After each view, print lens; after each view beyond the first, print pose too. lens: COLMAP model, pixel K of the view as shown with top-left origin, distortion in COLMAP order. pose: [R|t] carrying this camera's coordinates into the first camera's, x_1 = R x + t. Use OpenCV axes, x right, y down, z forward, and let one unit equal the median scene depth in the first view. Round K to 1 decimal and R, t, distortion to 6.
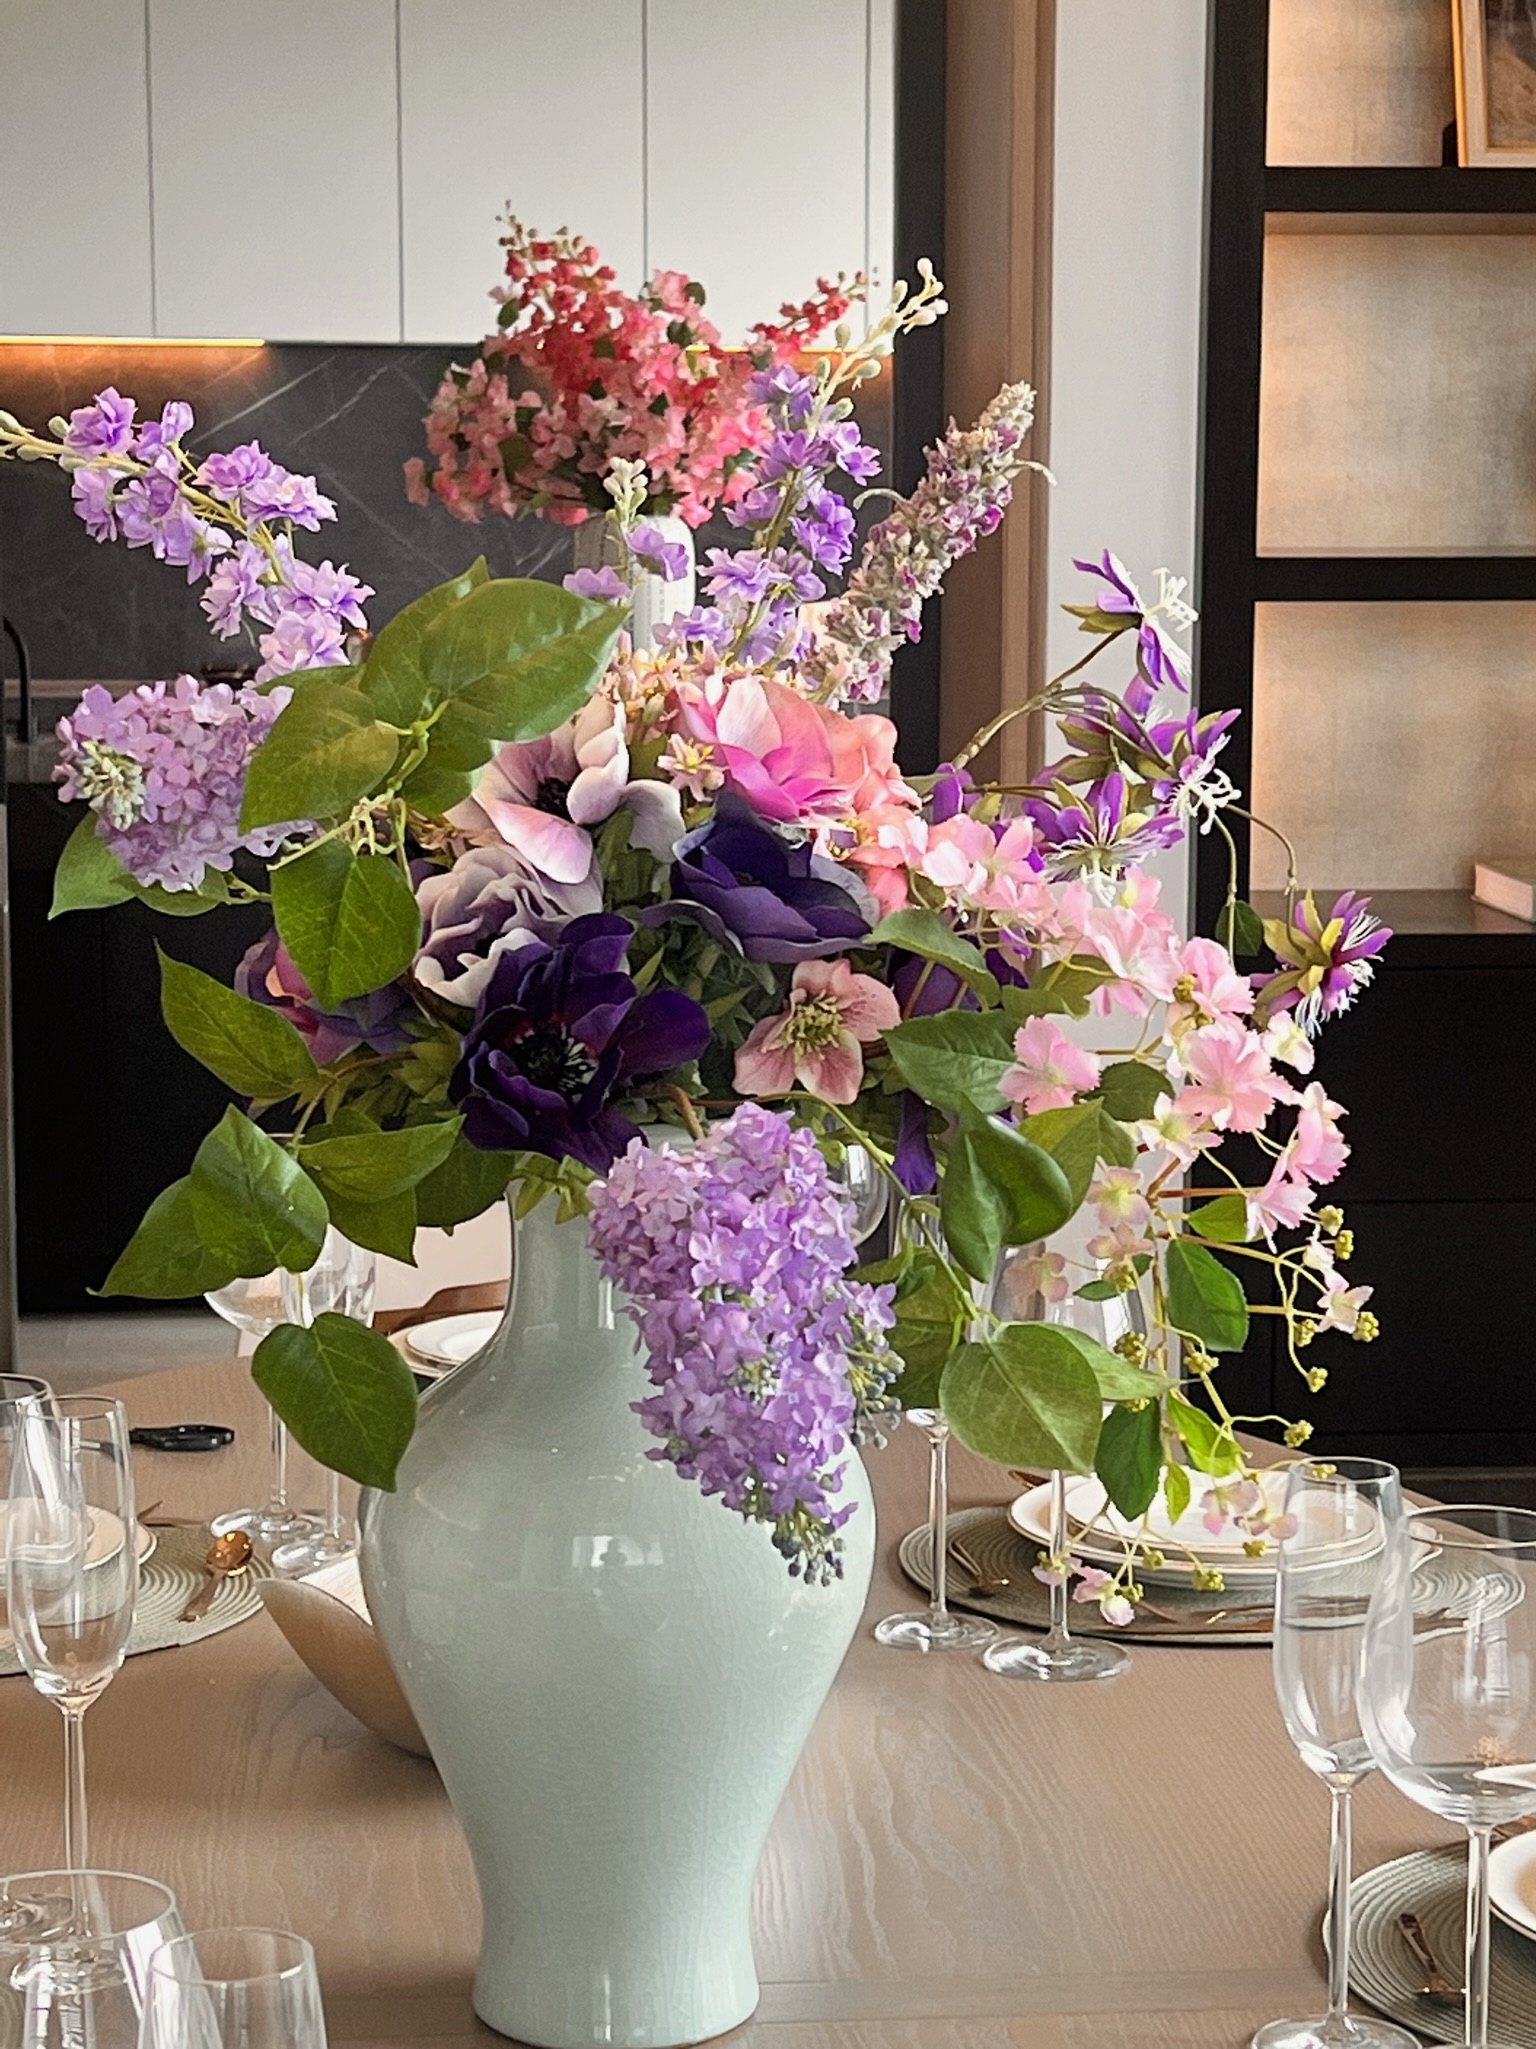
lens RADIAL K [[4389.4, 0, 780.9], [0, 4389.4, 1076.2], [0, 0, 1]] dist [0.202189, -0.623223]
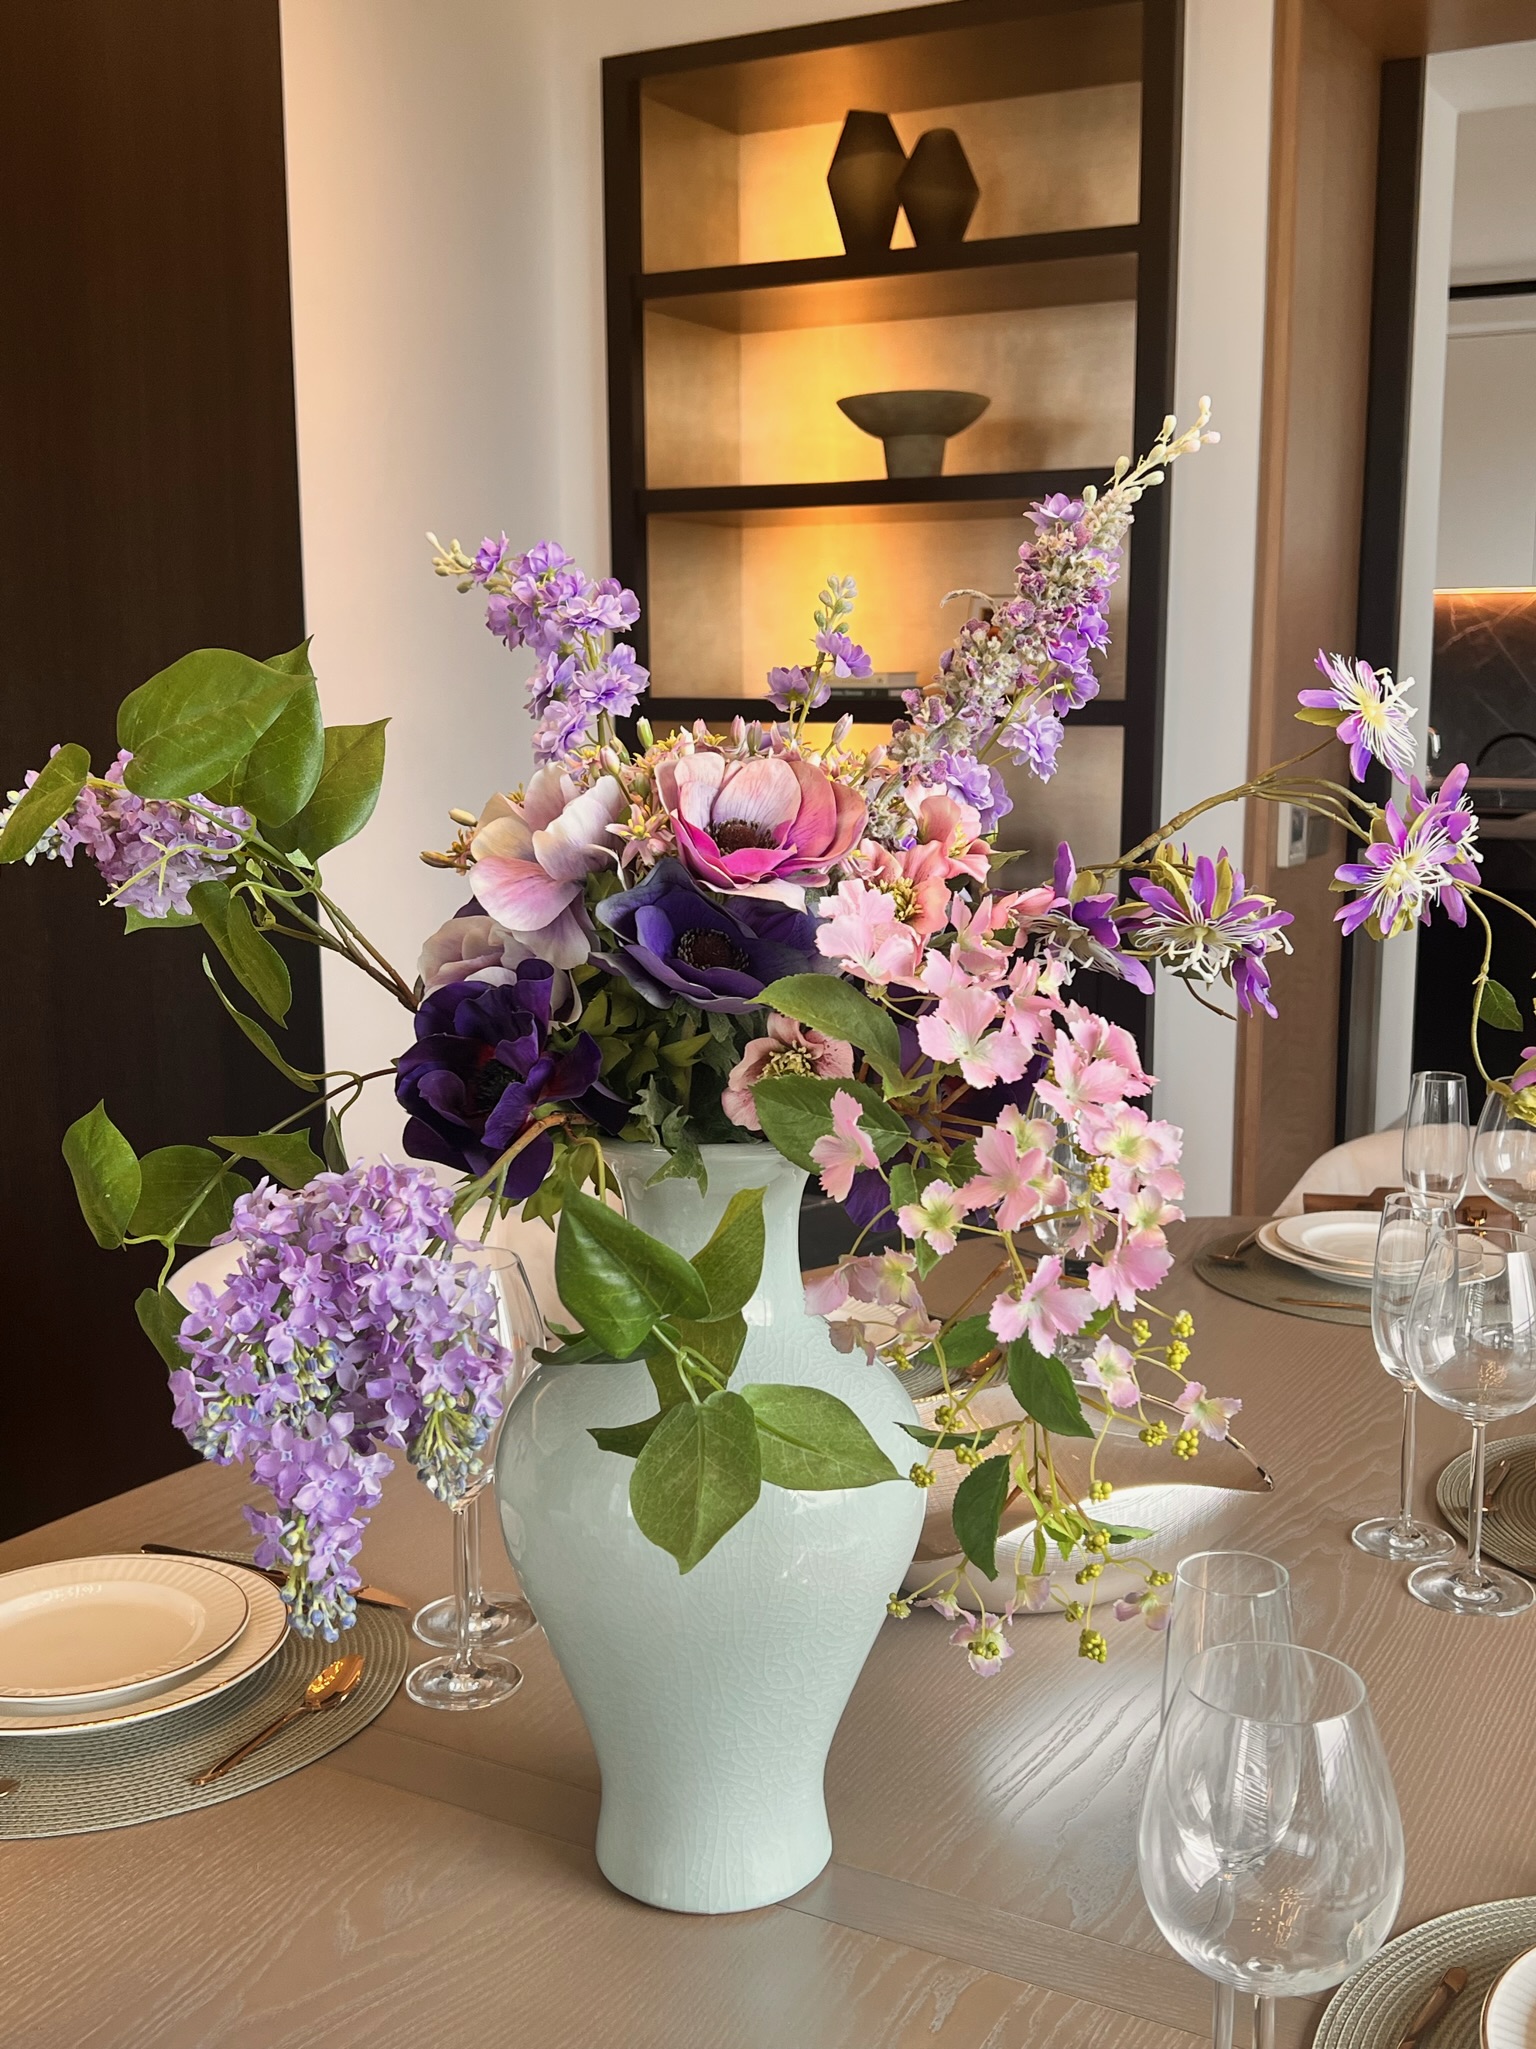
lens RADIAL K [[2125.4, 0, 783.5], [0, 2125.4, 1030.1], [0, 0, 1]] dist [0.208394, -0.746823]
pose [[0.819911, 0.088927, -0.565542, 0.293713], [-0.074089, 0.996037, 0.049205, -0.045719], [0.567676, 0.001557, 0.823250, 0.523267]]
